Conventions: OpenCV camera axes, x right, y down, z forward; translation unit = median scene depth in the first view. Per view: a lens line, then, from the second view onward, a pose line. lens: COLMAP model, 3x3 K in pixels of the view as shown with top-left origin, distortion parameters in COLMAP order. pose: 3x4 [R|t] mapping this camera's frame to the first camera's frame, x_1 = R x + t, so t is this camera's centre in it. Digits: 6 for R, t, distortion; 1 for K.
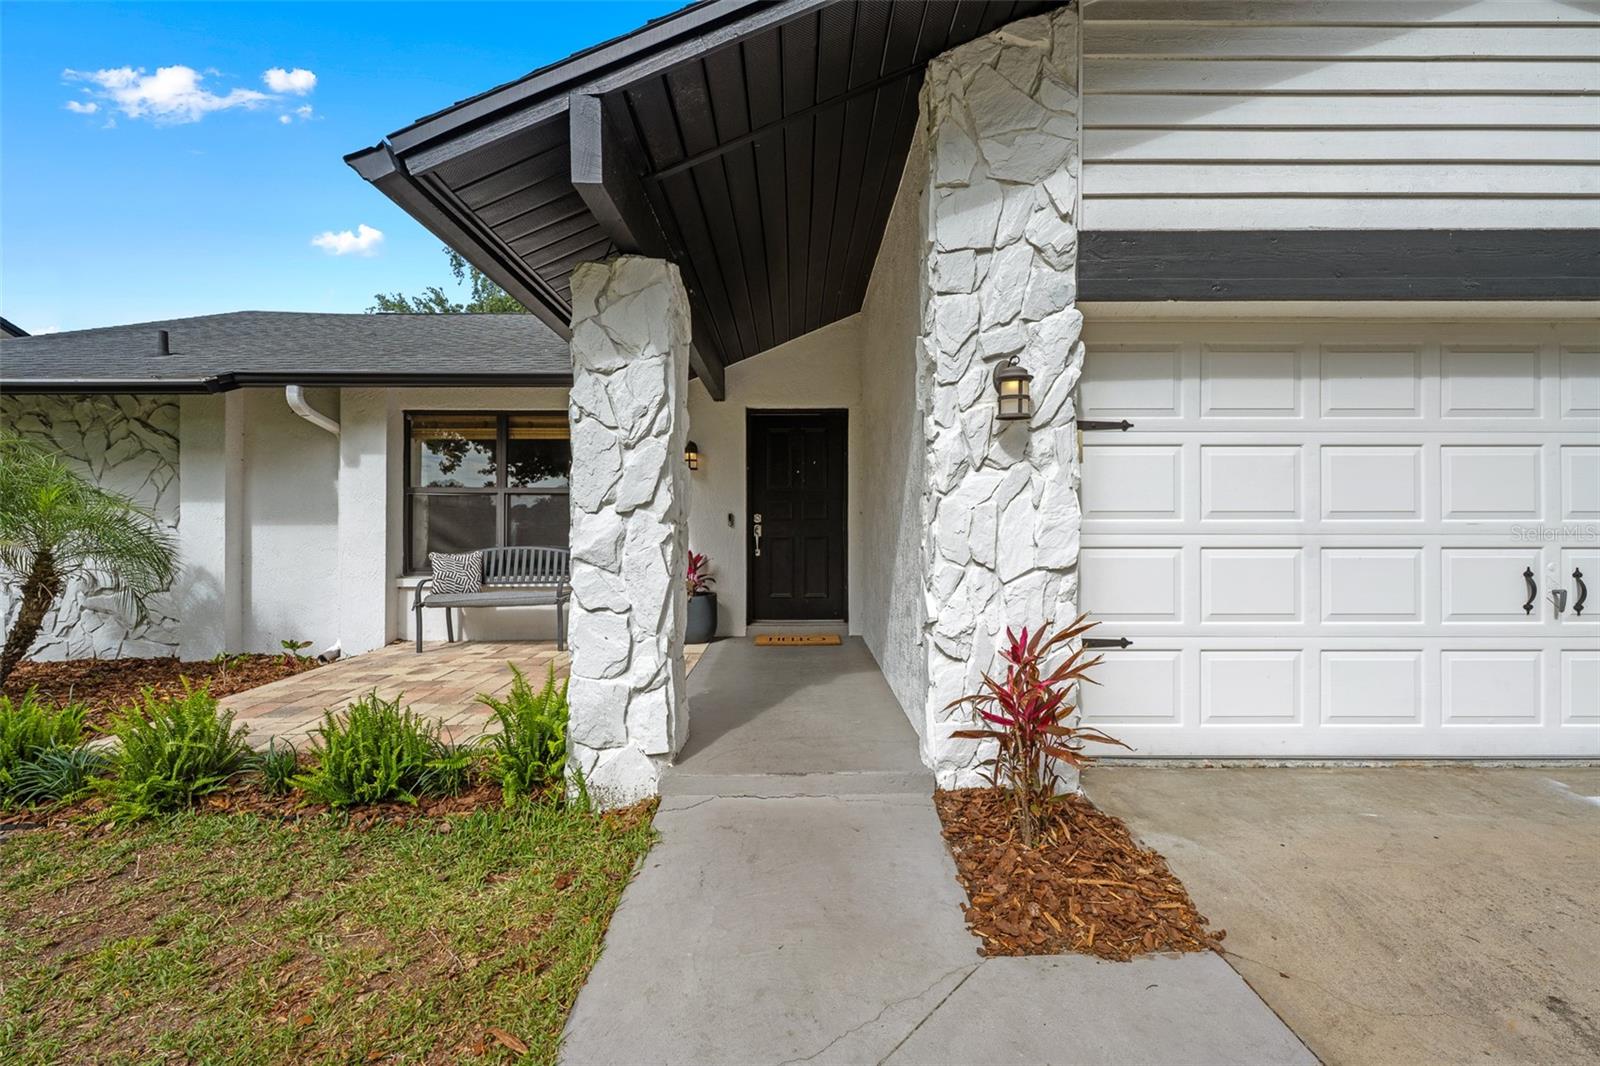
lens RADIAL K [[682.2, 0, 797.2], [0, 682.2, 530.1], [0, 0, 1]] dist [0.003341, 0.000522]
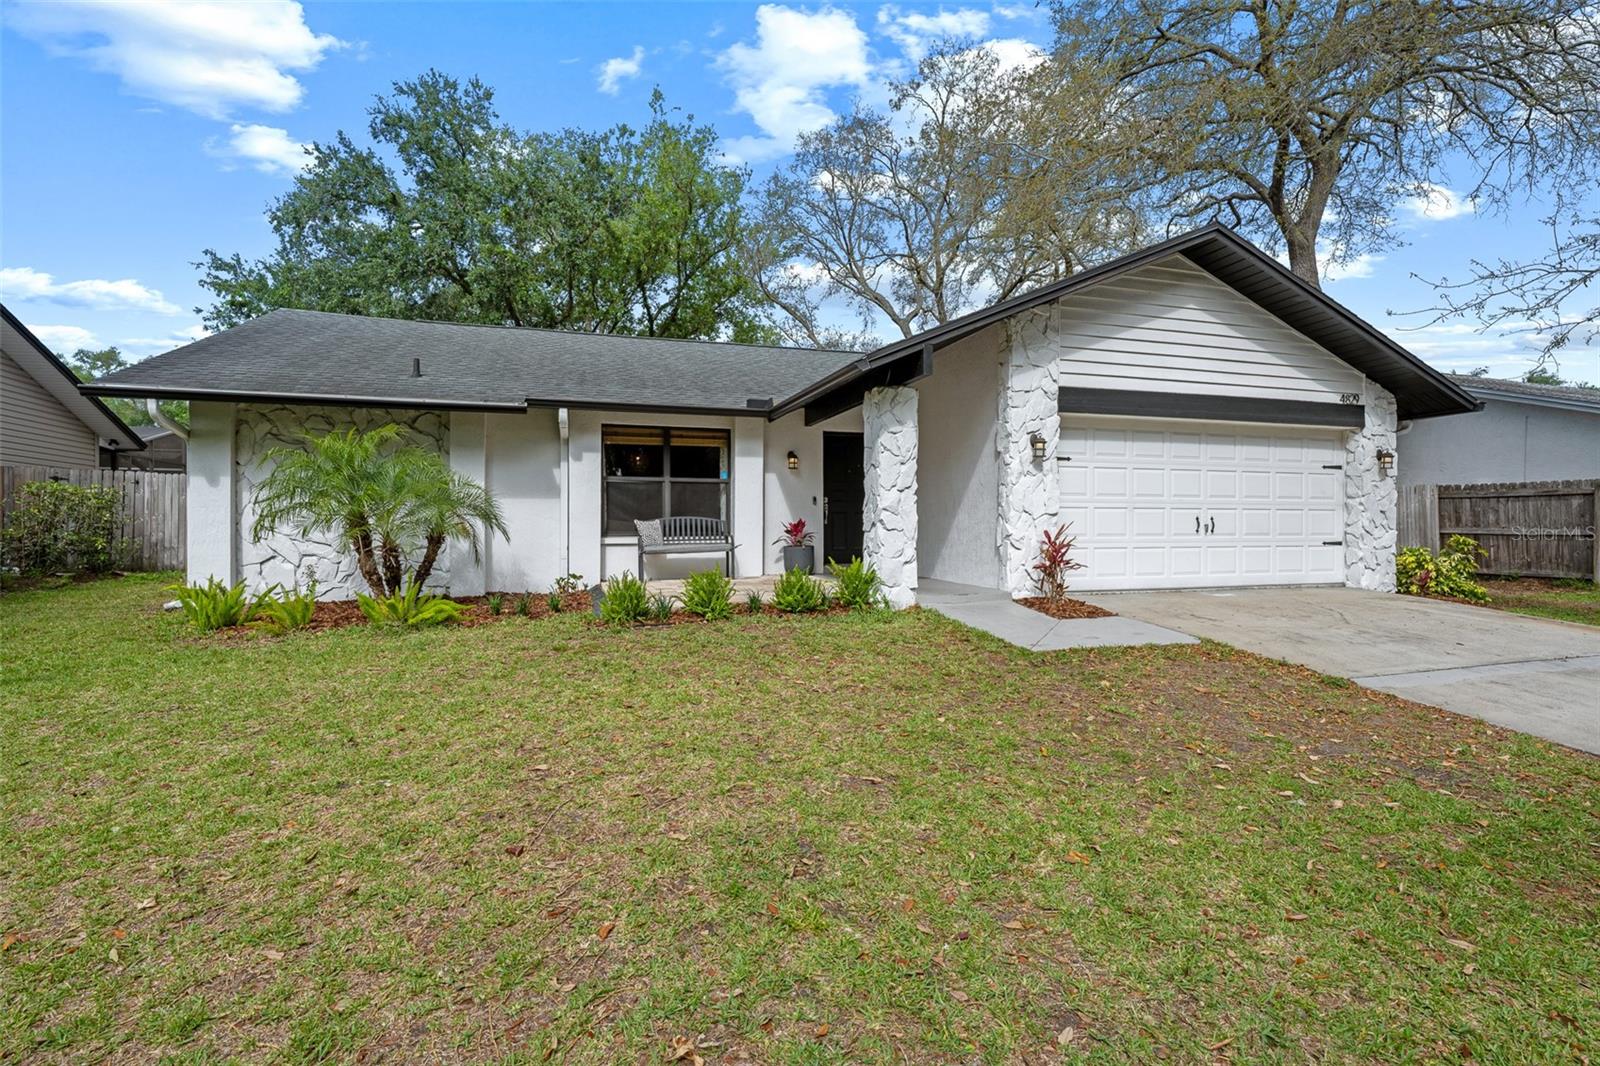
lens RADIAL K [[783.6, 0, 803.0], [0, 783.6, 529.6], [0, 0, 1]] dist [0.002545, -0.000490]
pose [[0.953710, -0.001550, 0.300724, -1.422623], [0.001914, 0.999998, -0.000917, 0.116199], [-0.300722, 0.001450, 0.953711, -1.568485]]
